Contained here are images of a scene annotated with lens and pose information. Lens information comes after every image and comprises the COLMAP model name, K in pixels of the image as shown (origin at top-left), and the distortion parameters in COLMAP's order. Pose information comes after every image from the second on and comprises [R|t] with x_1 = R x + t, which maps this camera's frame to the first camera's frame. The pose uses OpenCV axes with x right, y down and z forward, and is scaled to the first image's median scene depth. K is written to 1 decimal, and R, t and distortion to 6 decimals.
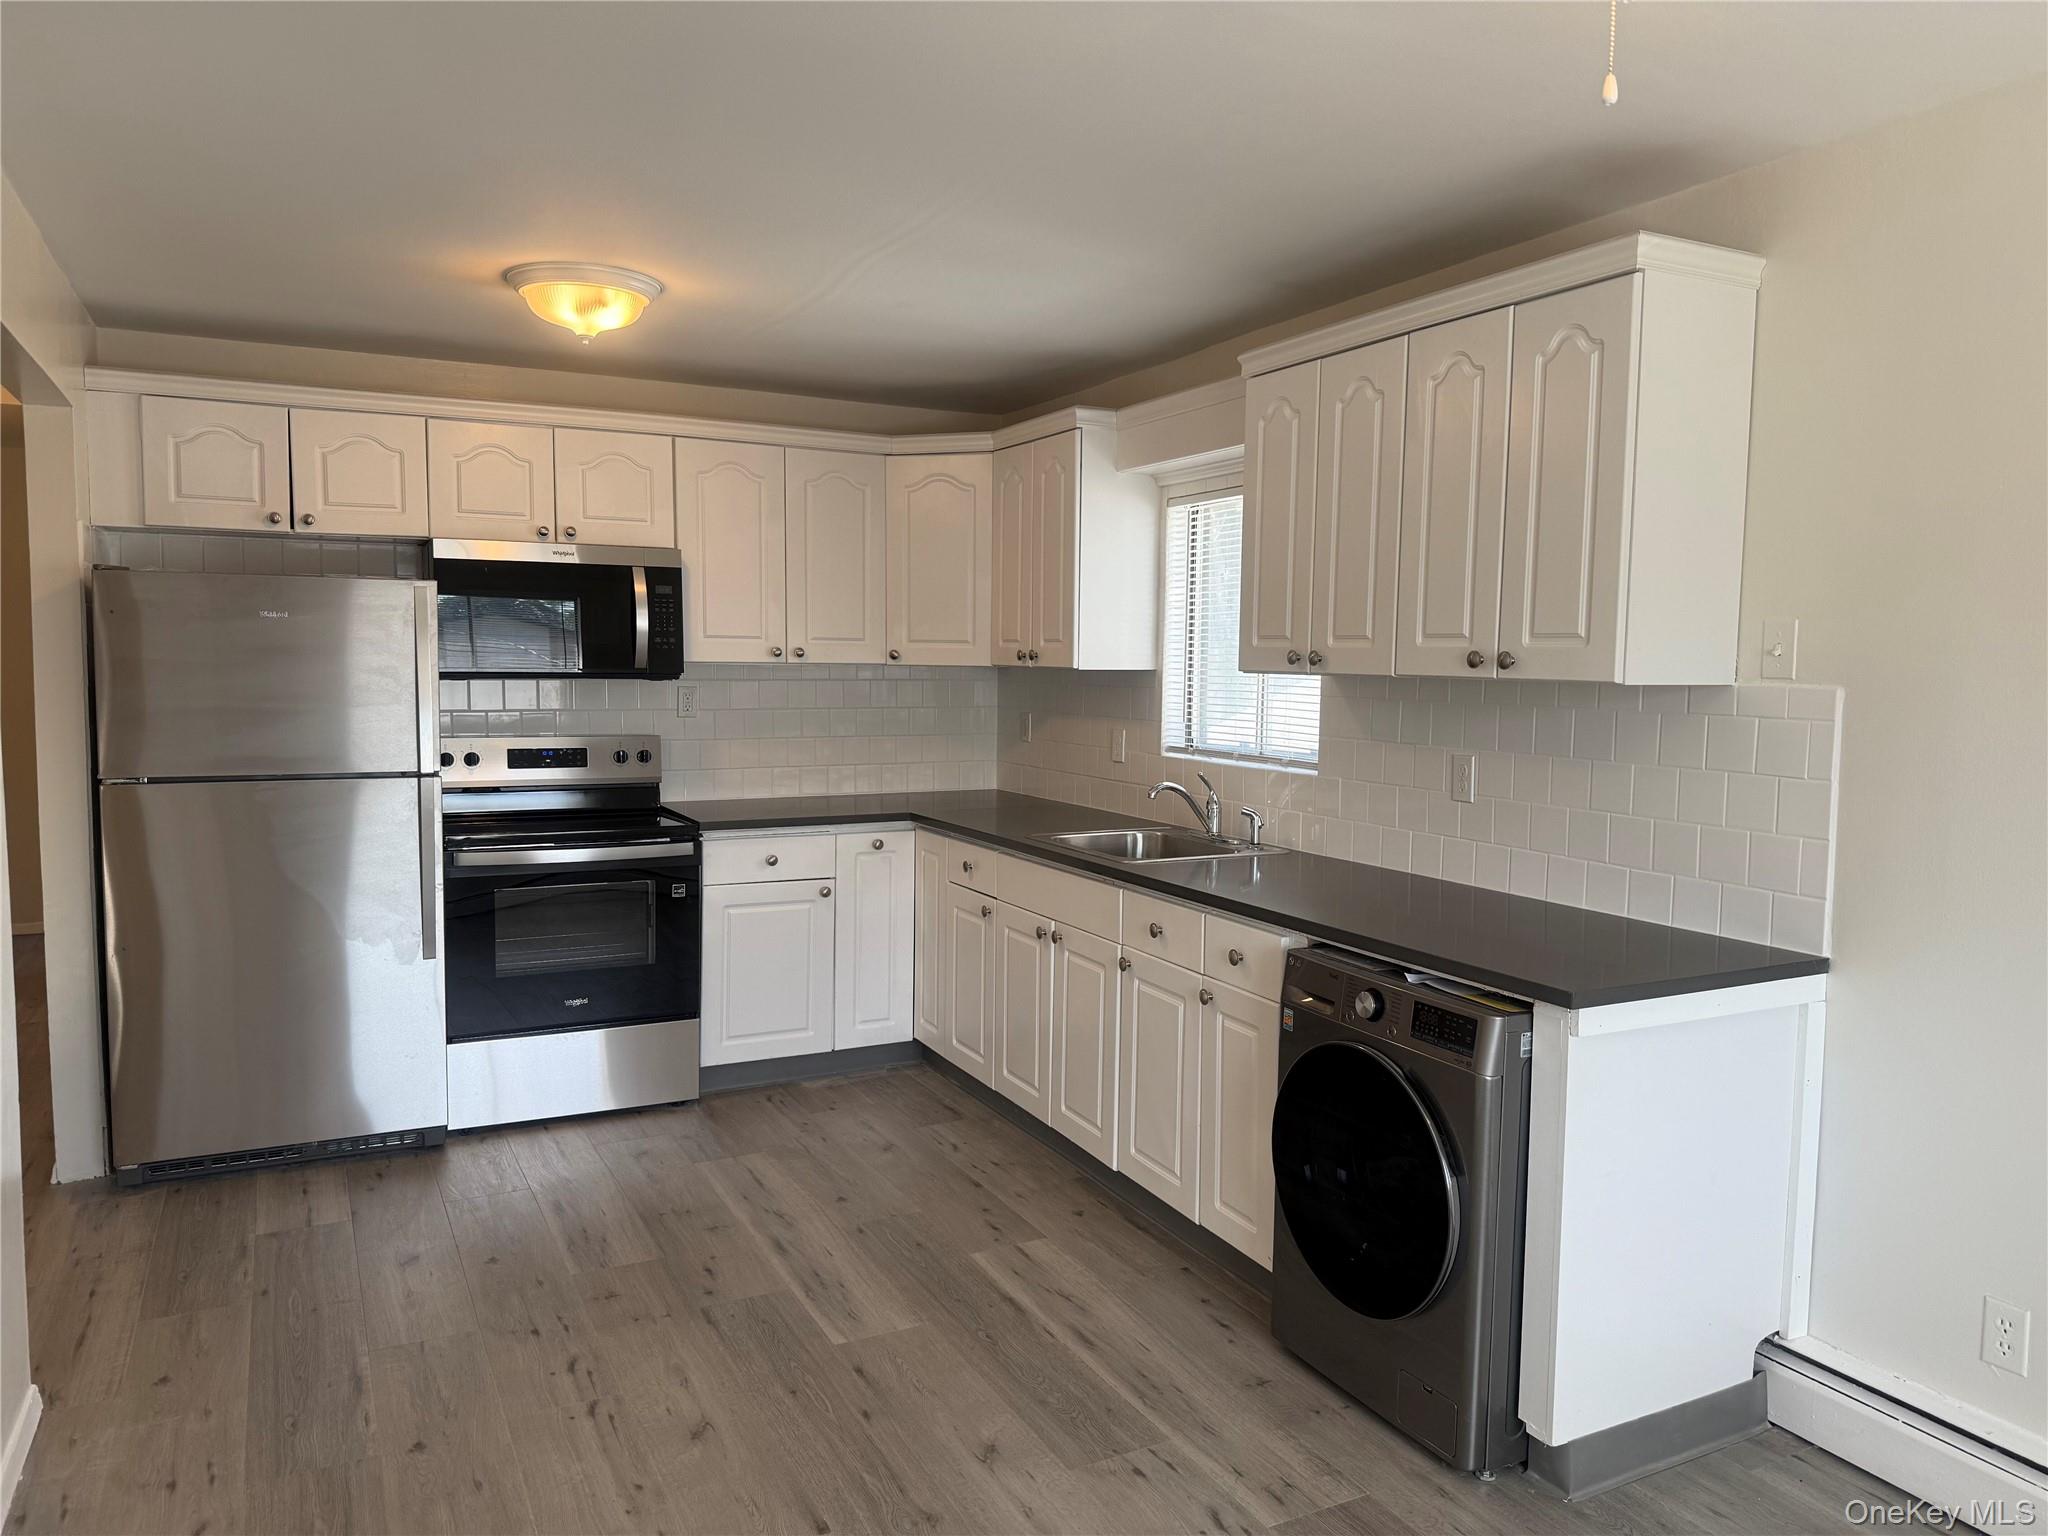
lens RADIAL K [[1406.6, 0, 1005.9], [0, 1406.6, 762.9], [0, 0, 1]] dist [0.091744, -0.110771]
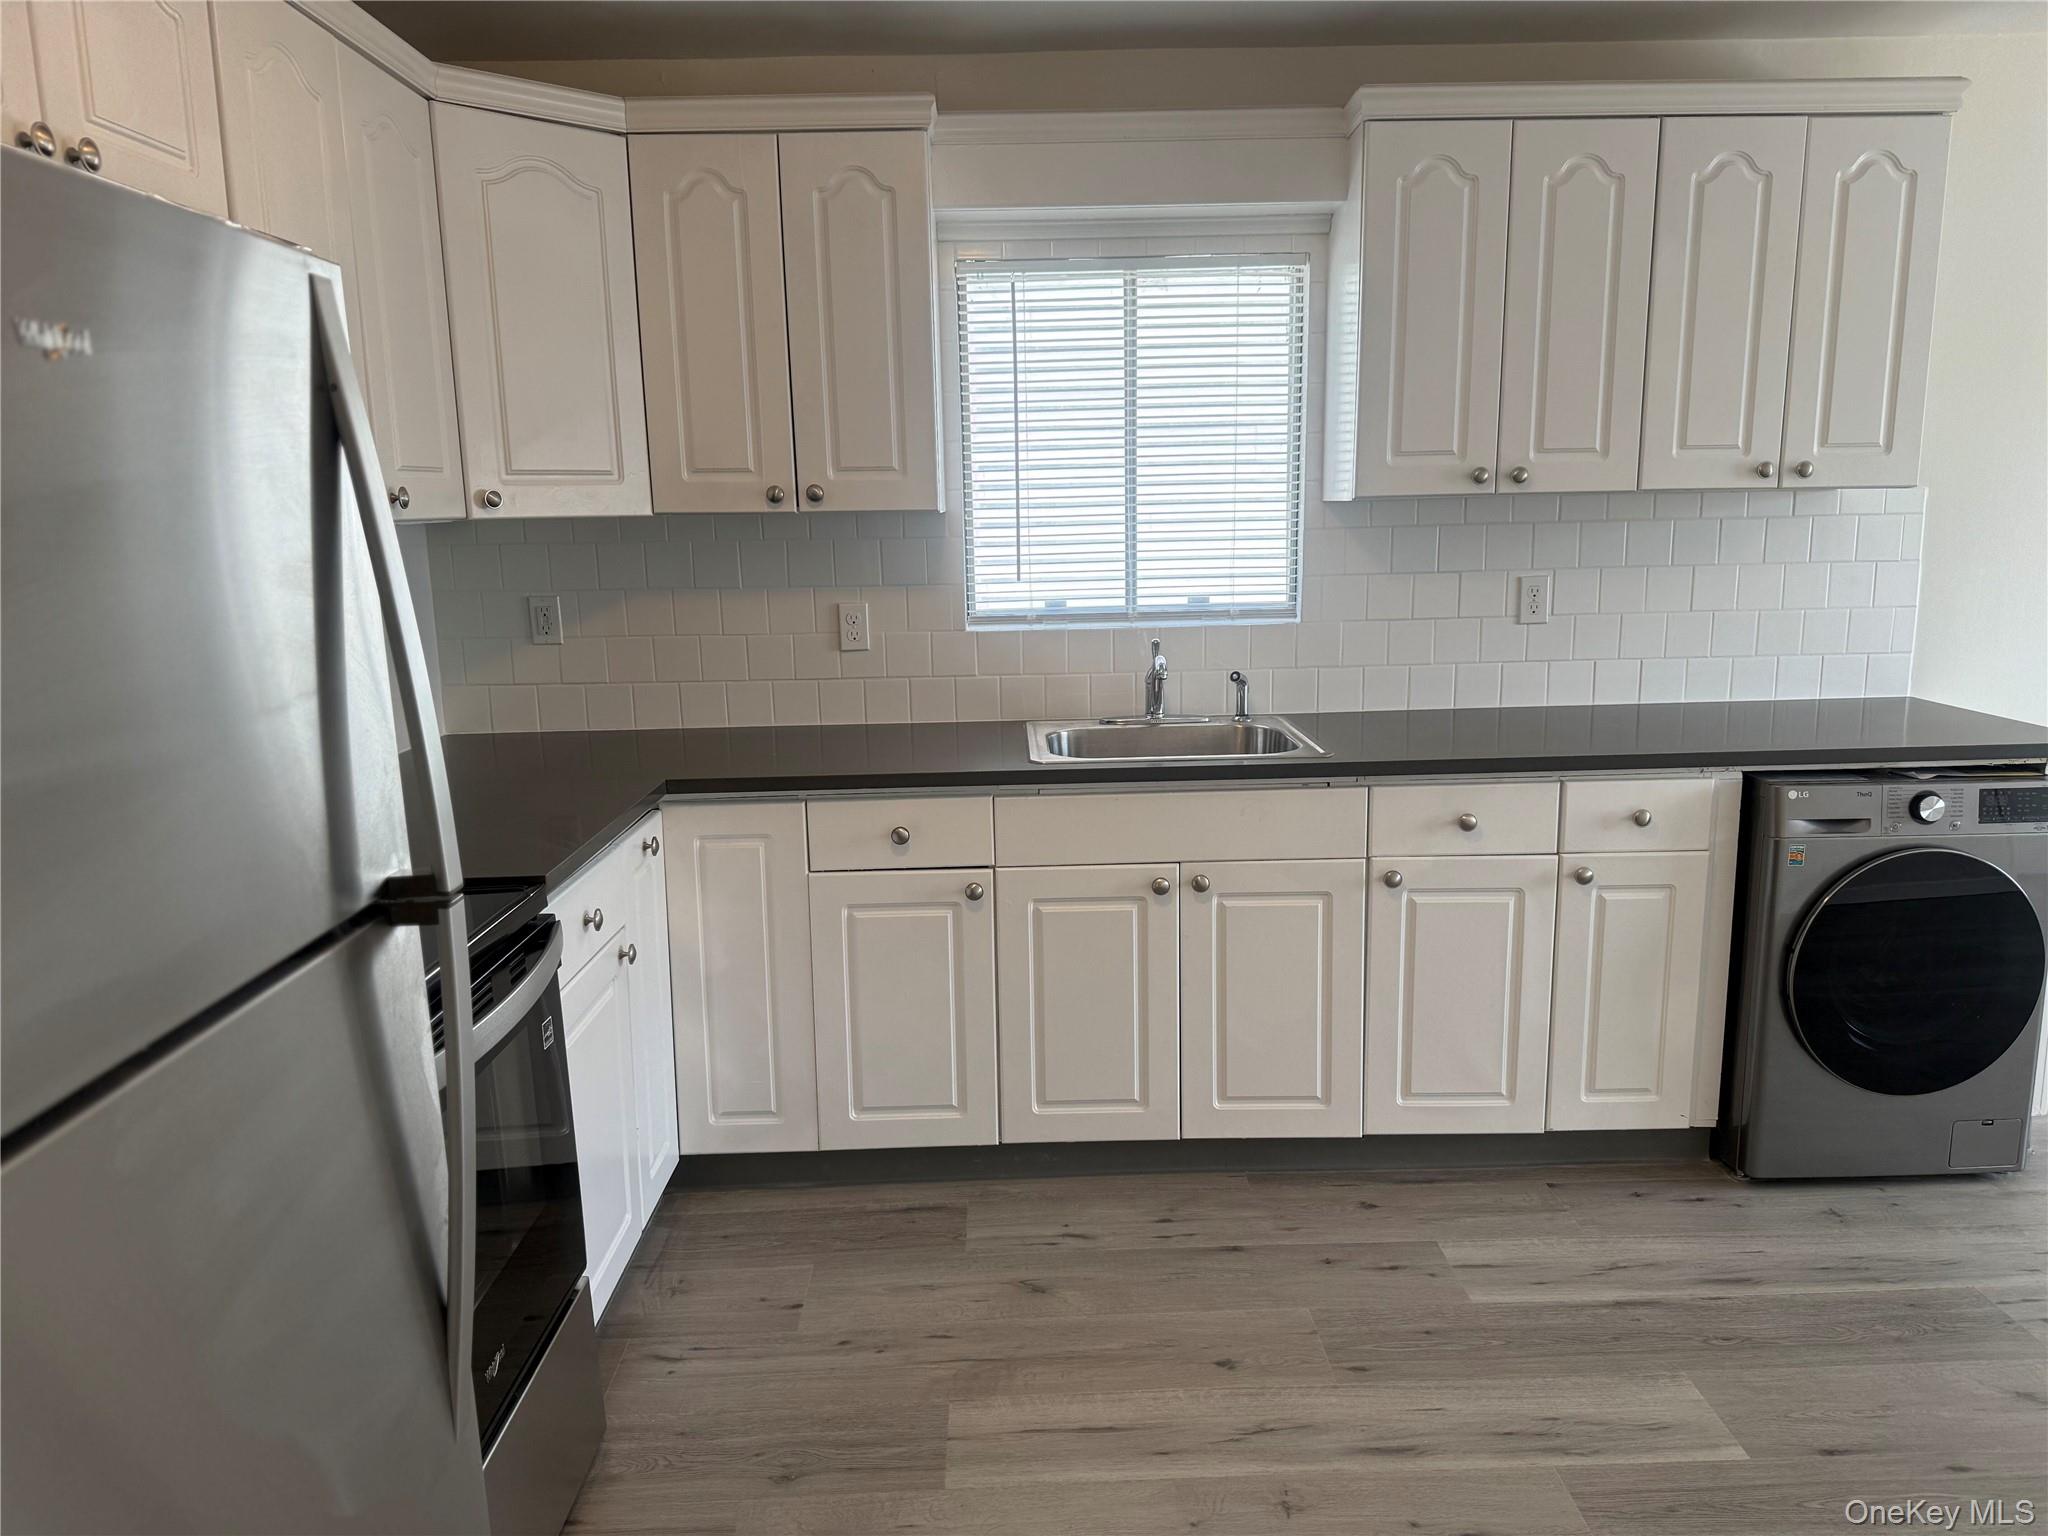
lens RADIAL K [[1452.9, 0, 1026.7], [0, 1452.9, 776.5], [0, 0, 1]] dist [-0.003164, -0.004973]
pose [[0.443361, -0.195524, 0.874758, -0.742277], [0.099766, 0.980619, 0.168620, -0.073785], [-0.890774, 0.012512, 0.454274, 0.866359]]
